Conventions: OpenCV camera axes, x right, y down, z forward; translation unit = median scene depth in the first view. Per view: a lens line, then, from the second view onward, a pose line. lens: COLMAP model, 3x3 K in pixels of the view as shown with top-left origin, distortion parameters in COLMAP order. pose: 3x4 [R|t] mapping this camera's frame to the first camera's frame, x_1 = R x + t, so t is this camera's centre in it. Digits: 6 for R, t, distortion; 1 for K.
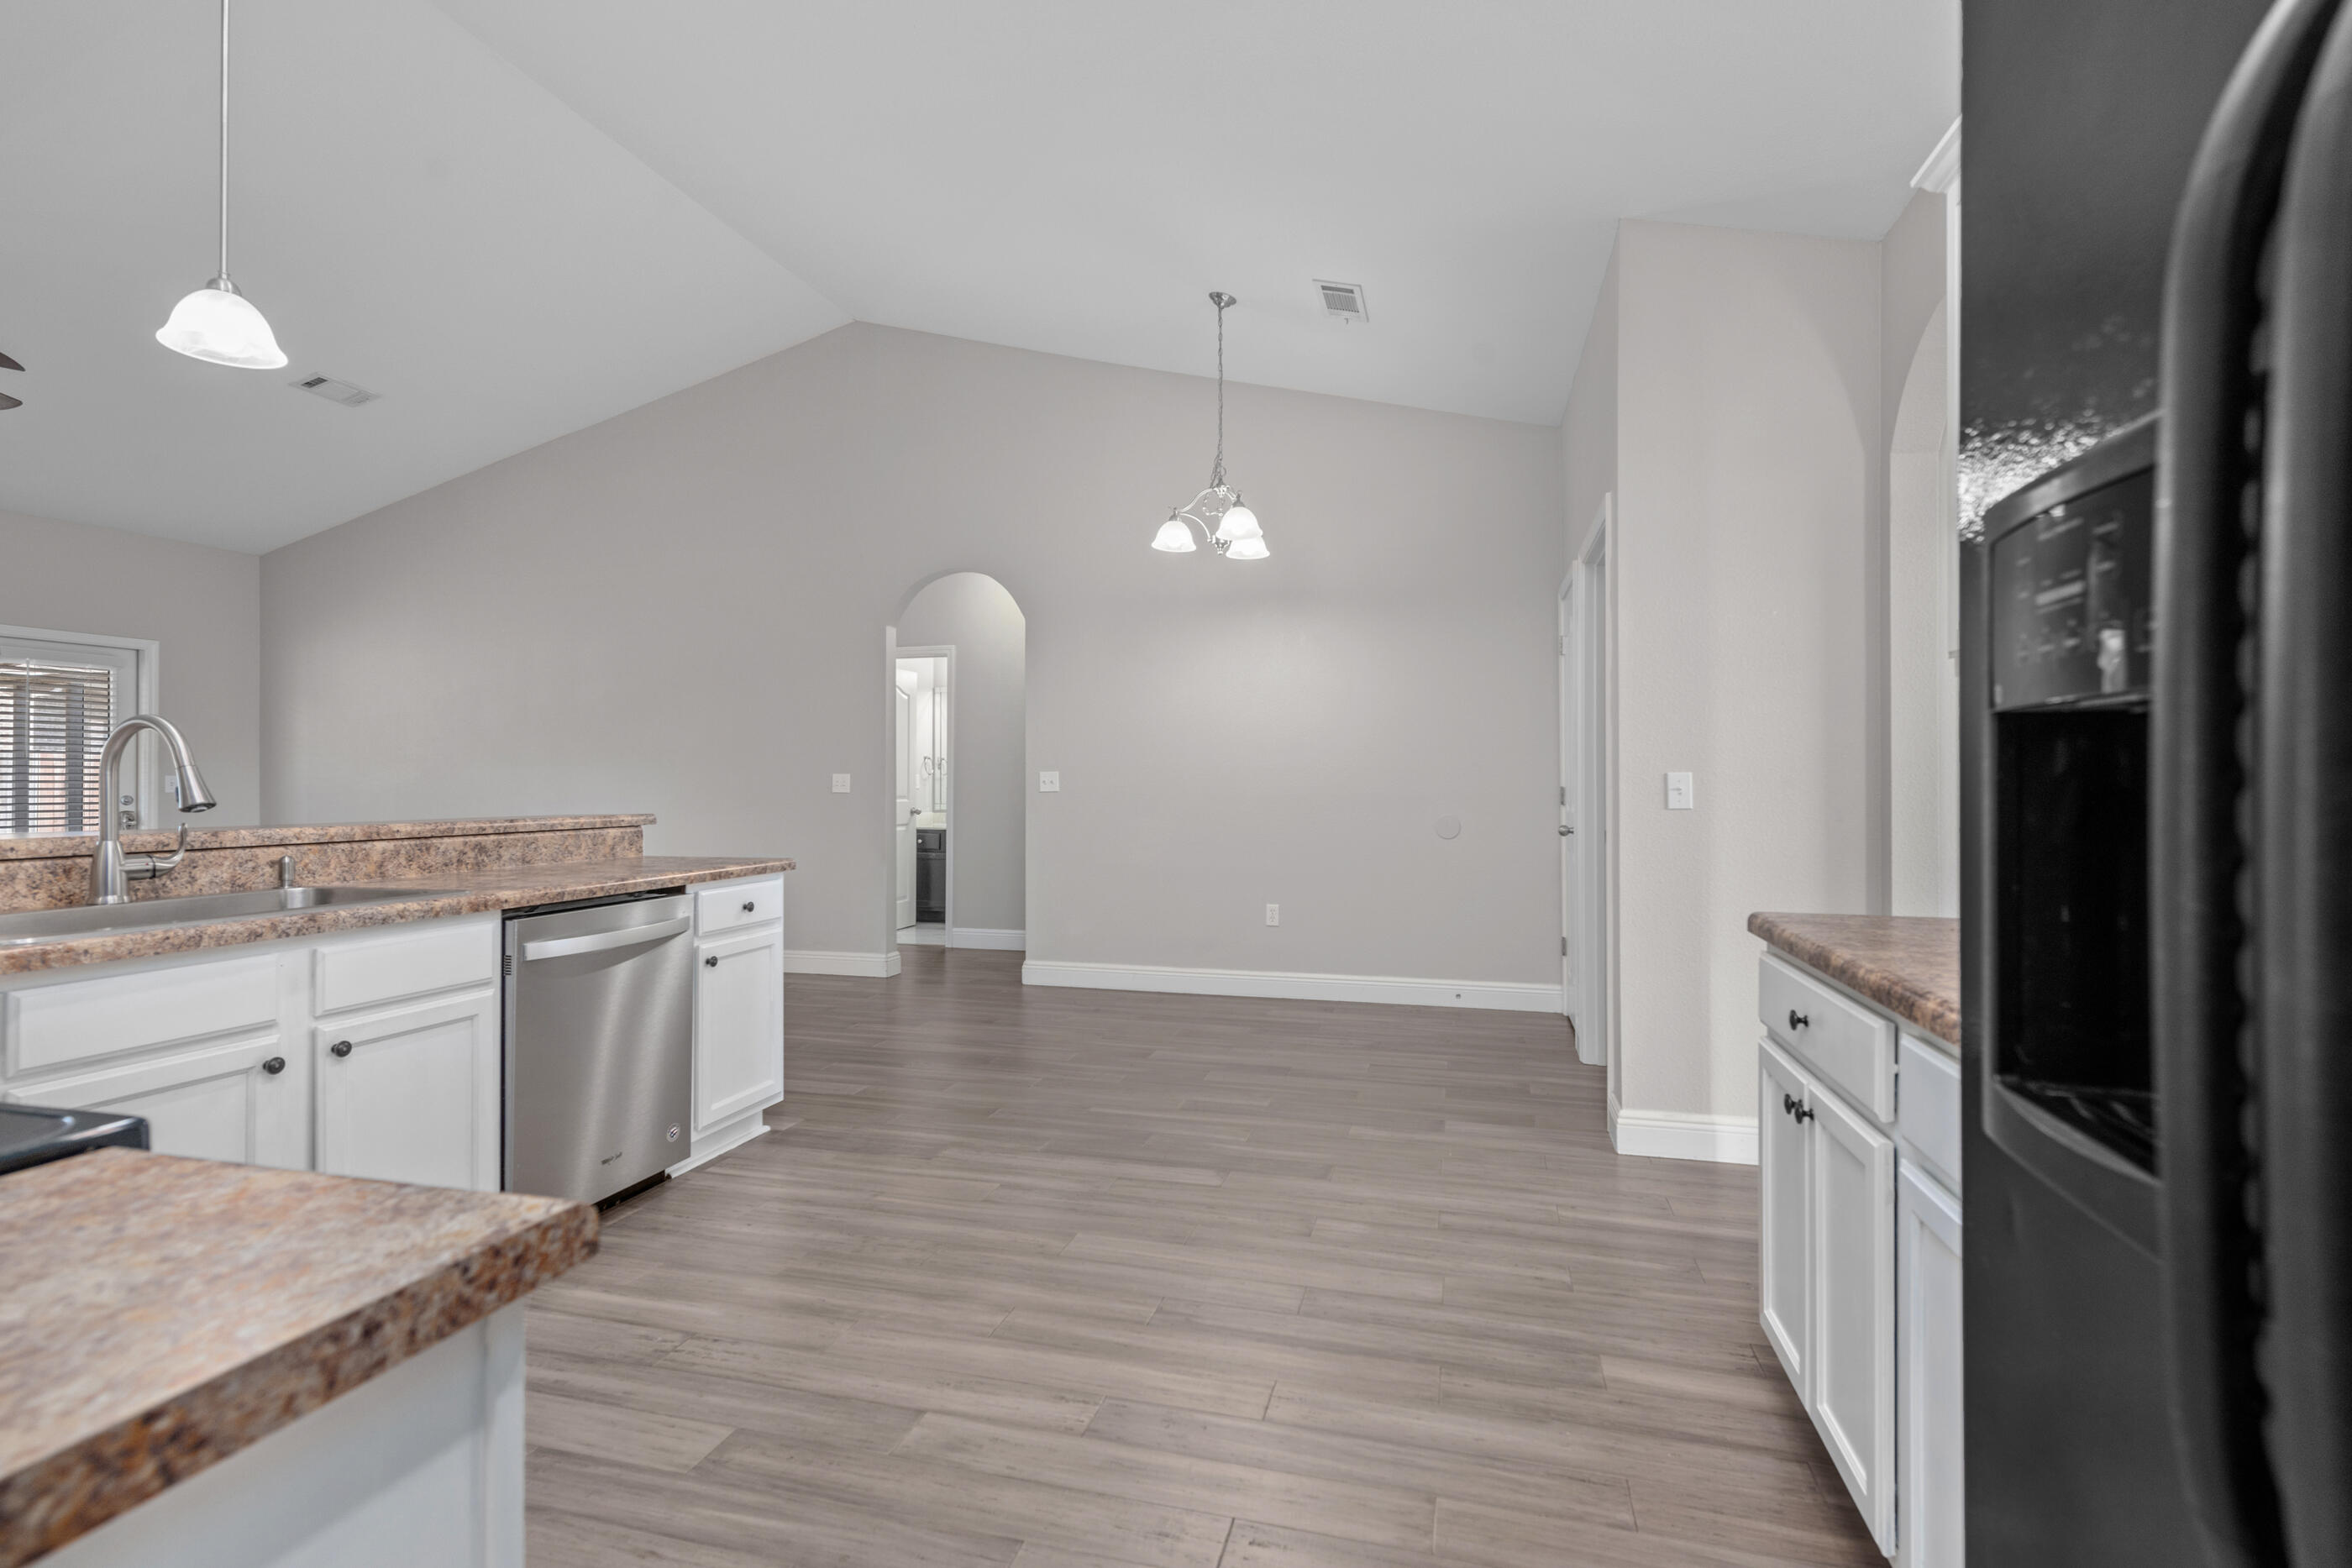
lens RADIAL K [[1073.4, 0, 1194.8], [0, 1073.4, 787.1], [0, 0, 1]] dist [0.018123, -0.006281]
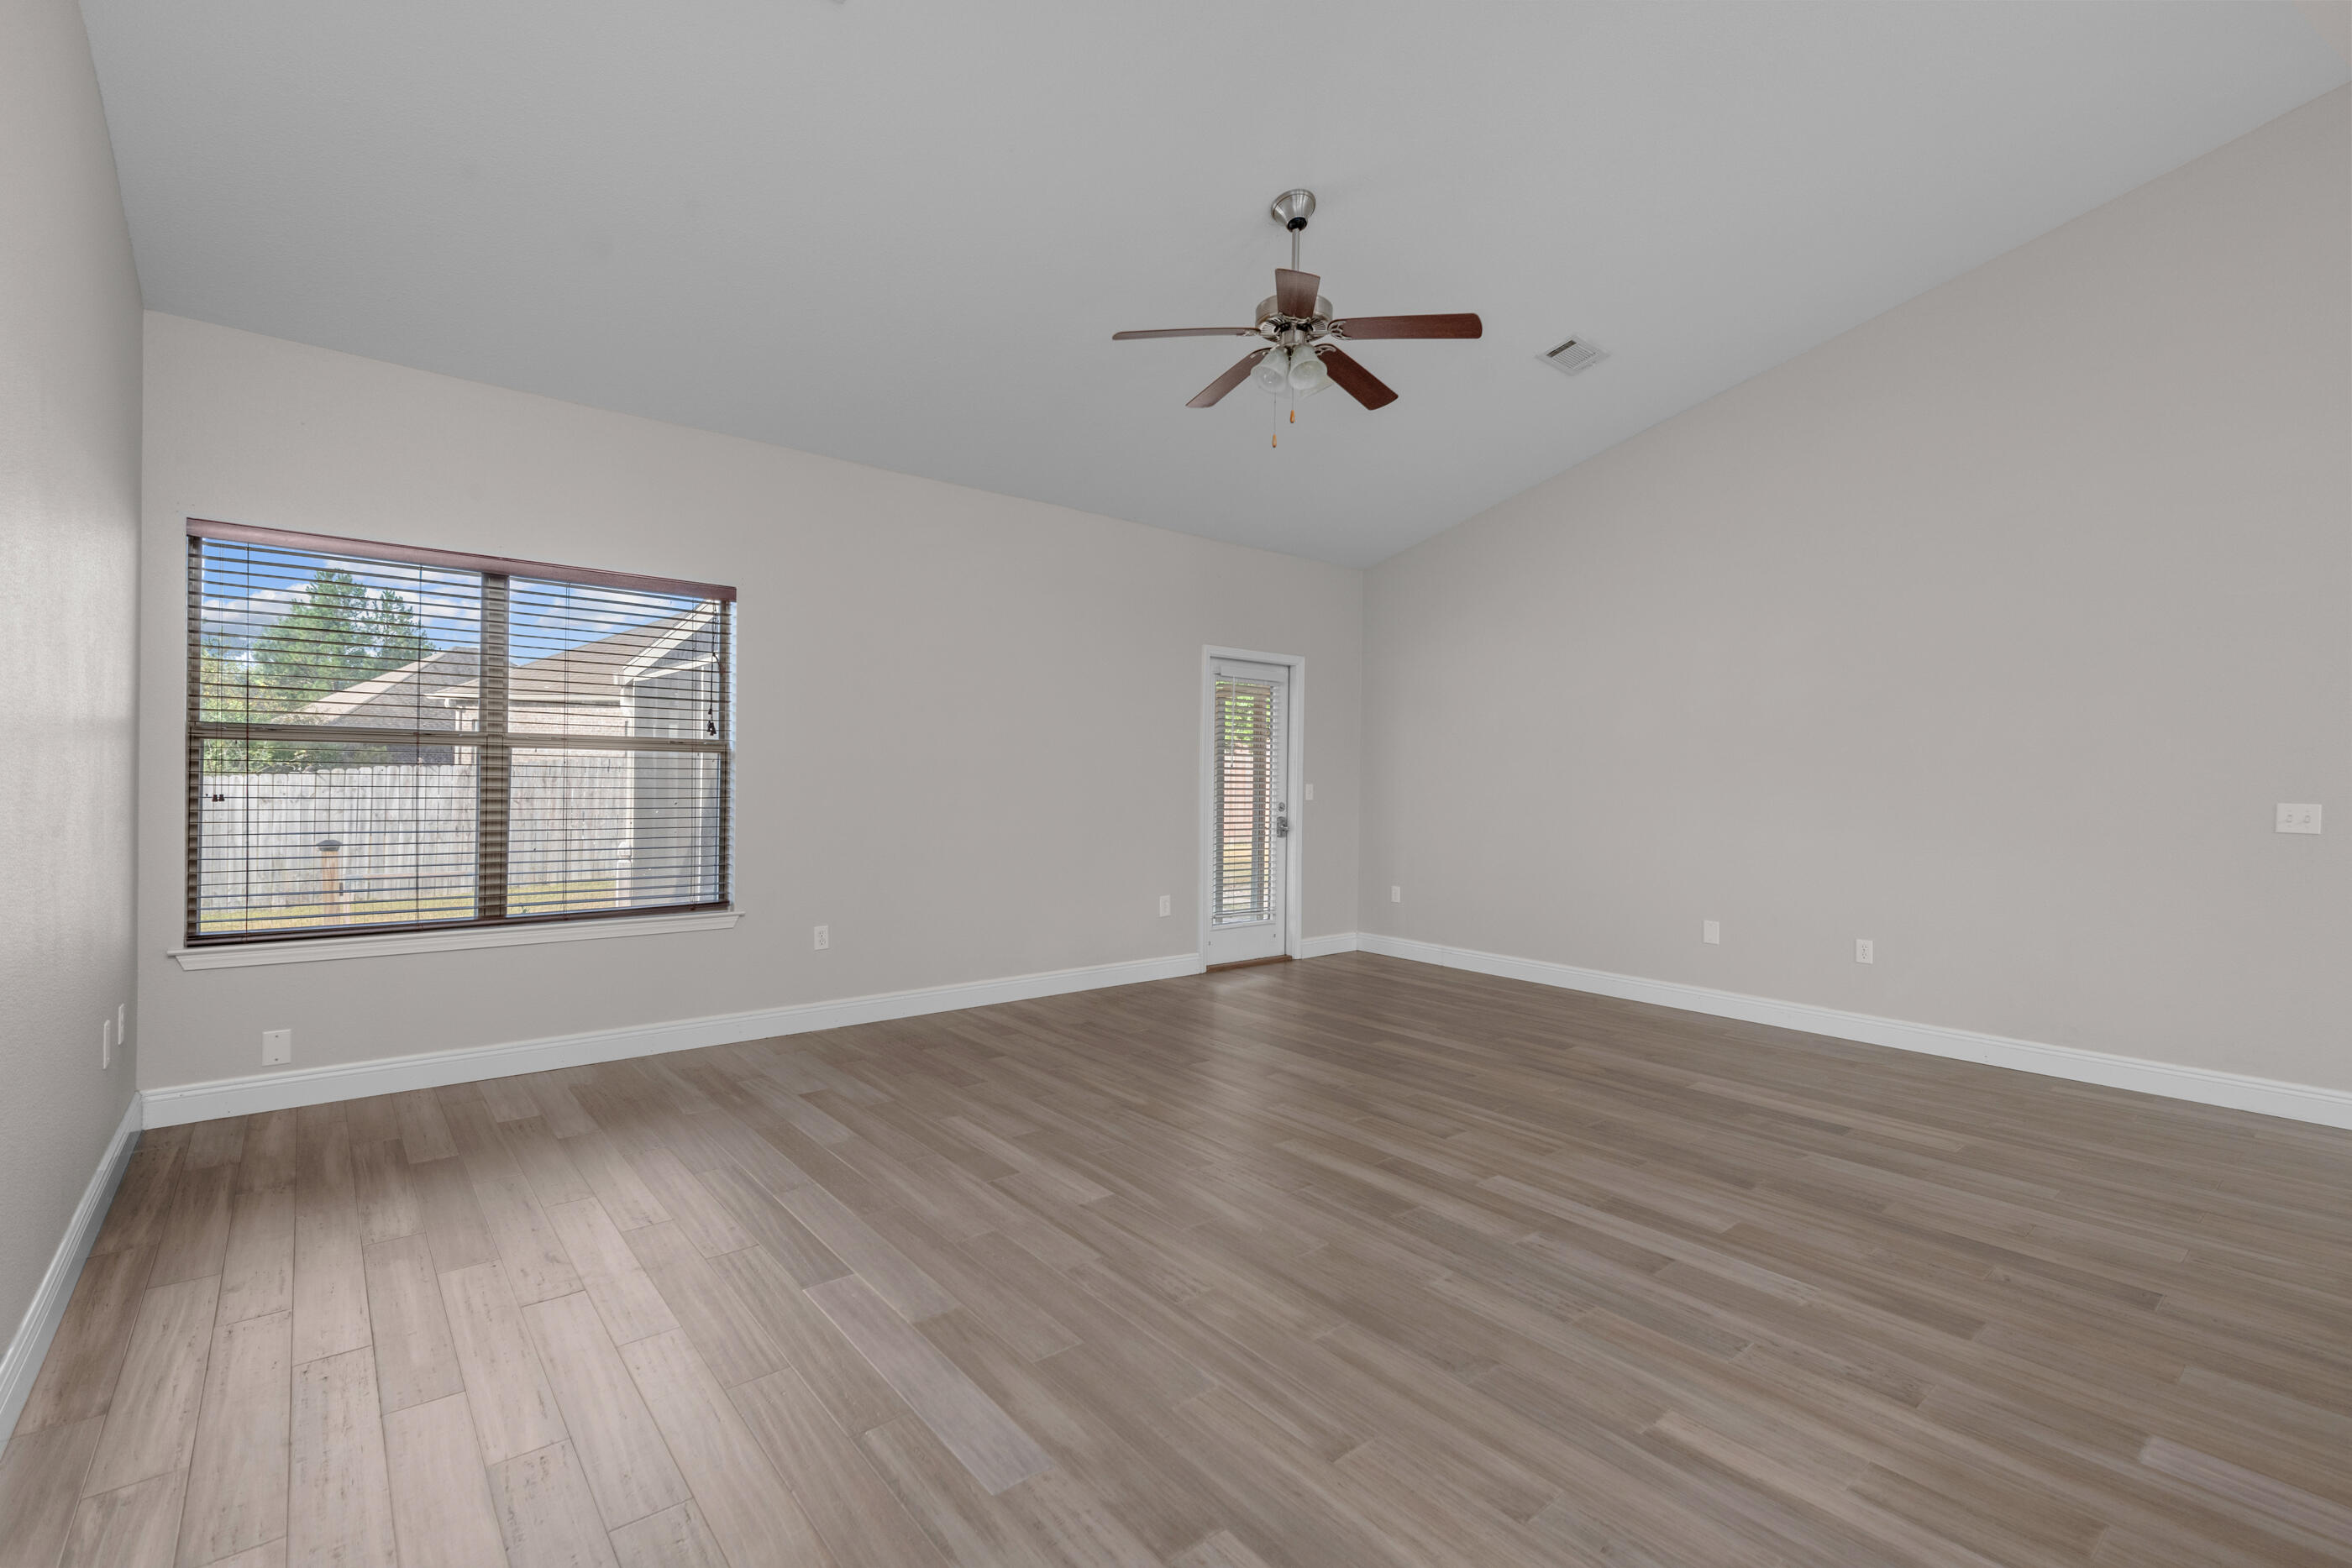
lens RADIAL K [[1073.4, 0, 1184.8], [0, 1073.4, 758.7], [0, 0, 1]] dist [0.018123, -0.006281]
pose [[0.819939, 0.004578, -0.572432, -1.051564], [-0.019442, 0.999614, -0.019854, -0.026614], [0.572120, 0.027409, 0.819712, 0.212467]]
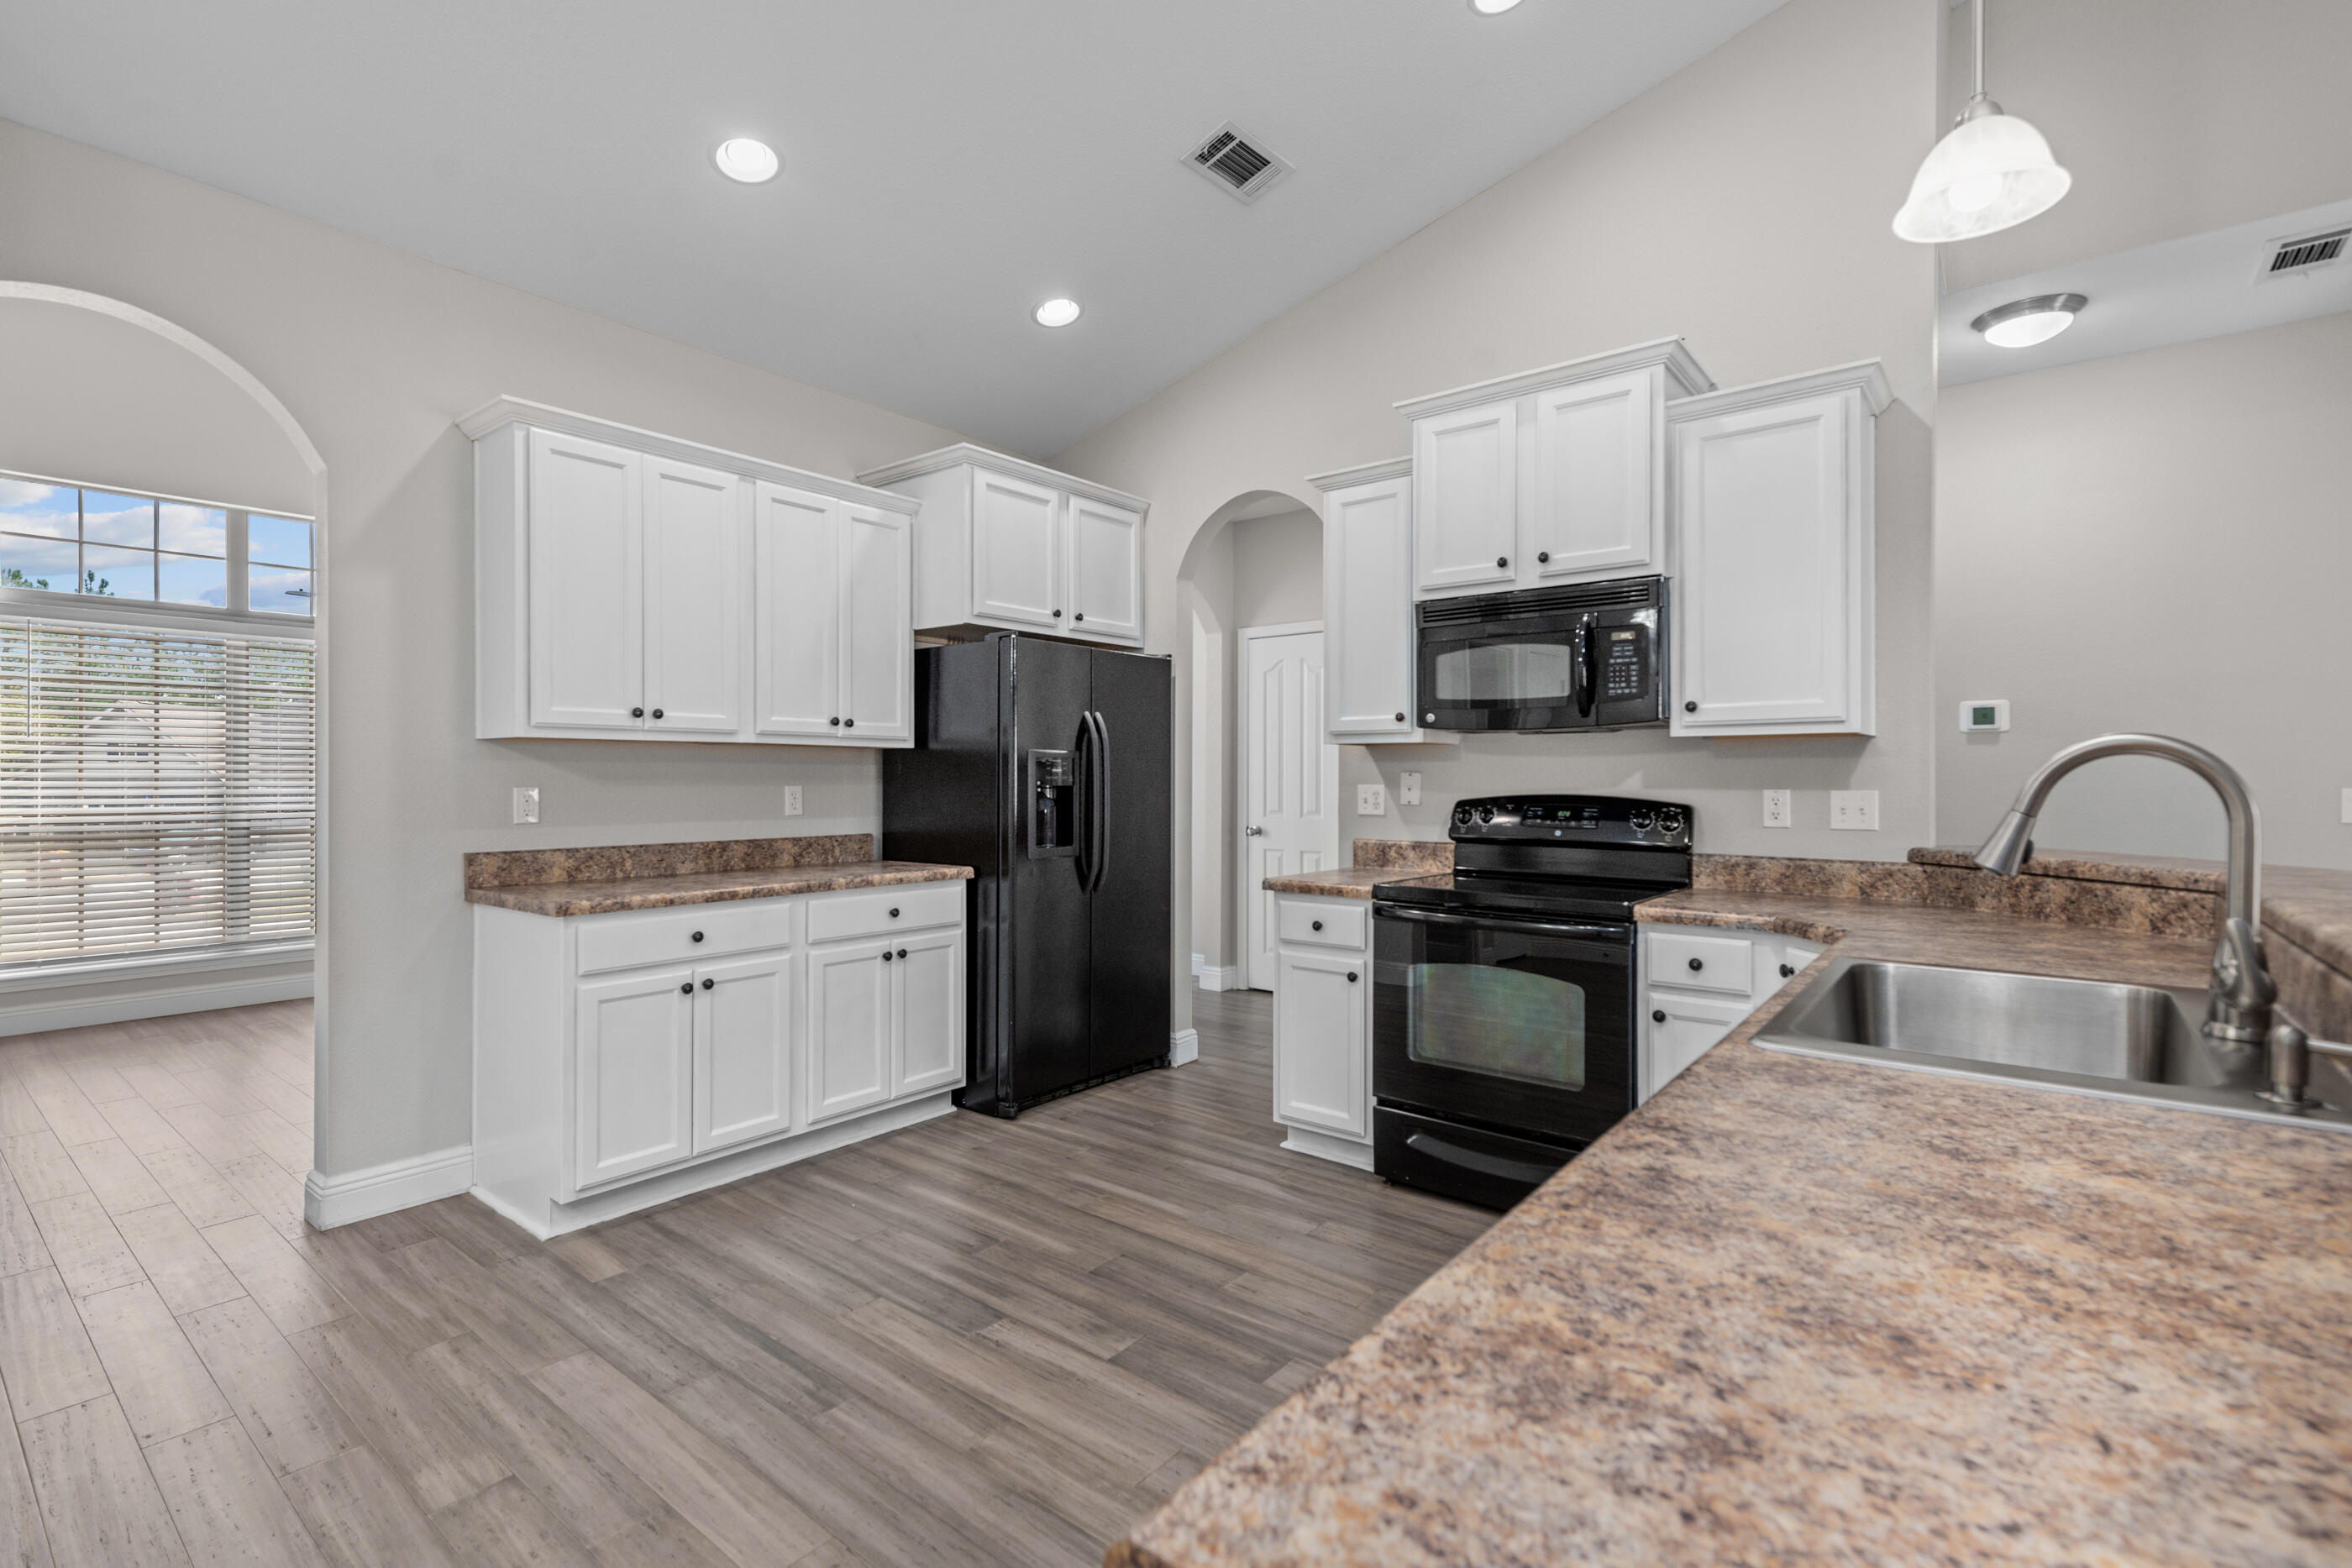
lens RADIAL K [[1073.4, 0, 1198.6], [0, 1073.4, 775.1], [0, 0, 1]] dist [0.018123, -0.006281]
pose [[-0.921396, -0.000573, 0.388624, -0.504383], [0.001553, 0.999985, 0.005157, -0.032286], [-0.388621, 0.005355, -0.921382, 1.298284]]
